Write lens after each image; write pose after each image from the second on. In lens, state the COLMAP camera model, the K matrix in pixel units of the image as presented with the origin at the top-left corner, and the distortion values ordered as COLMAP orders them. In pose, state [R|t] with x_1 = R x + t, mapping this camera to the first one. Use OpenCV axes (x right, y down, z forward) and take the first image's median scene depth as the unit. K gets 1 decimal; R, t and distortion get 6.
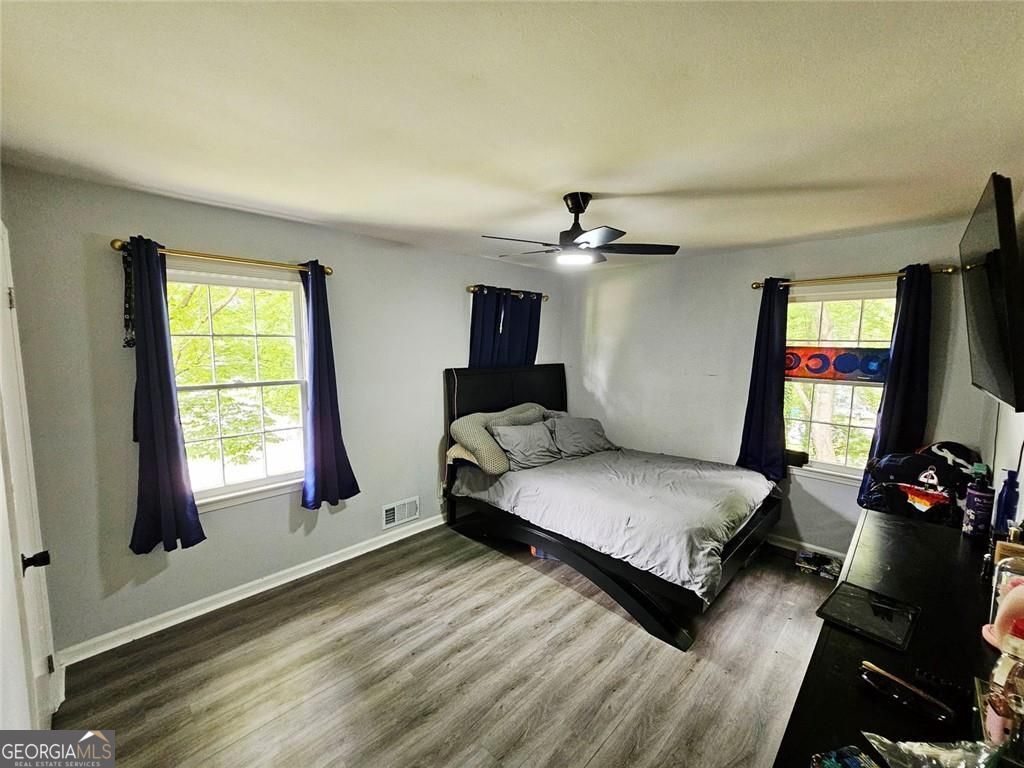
lens RADIAL K [[416.3, 0, 512.0], [0, 416.3, 384.0], [0, 0, 1]] dist [0.000662, 0.000570]
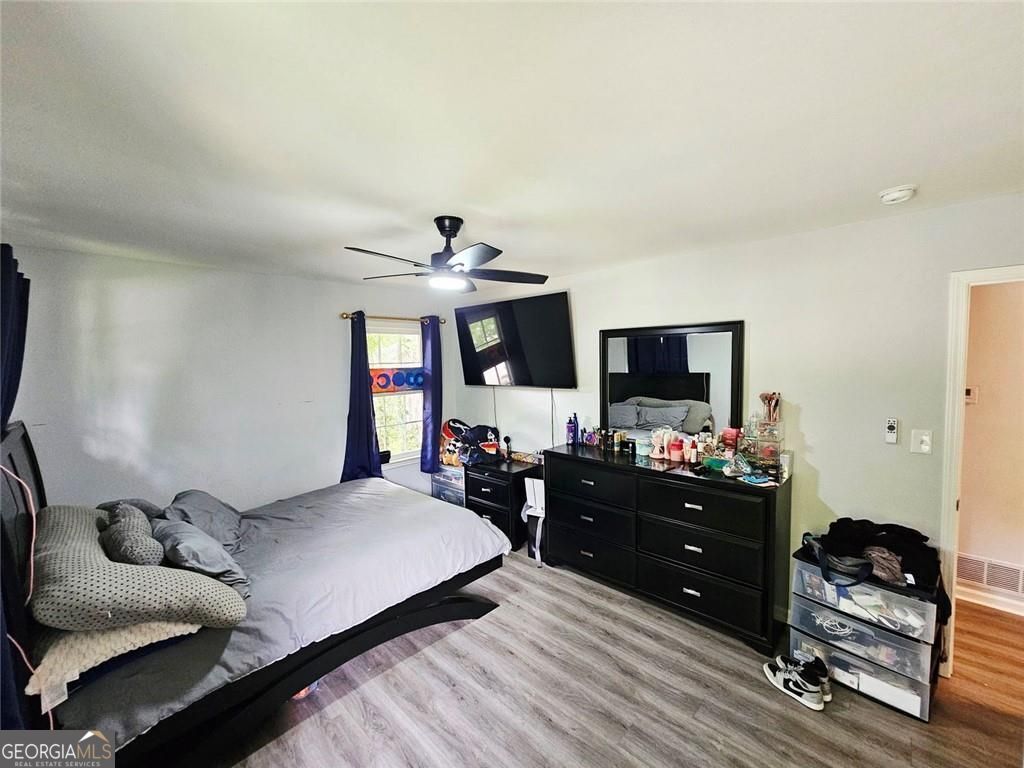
lens RADIAL K [[416.7, 0, 507.5], [0, 416.7, 384.3], [0, 0, 1]] dist [-0.011272, -0.000007]
pose [[-0.009640, -0.067569, 0.997668, -0.638103], [0.126207, 0.989654, 0.068246, -0.089231], [-0.991957, 0.126570, -0.001012, 0.699495]]
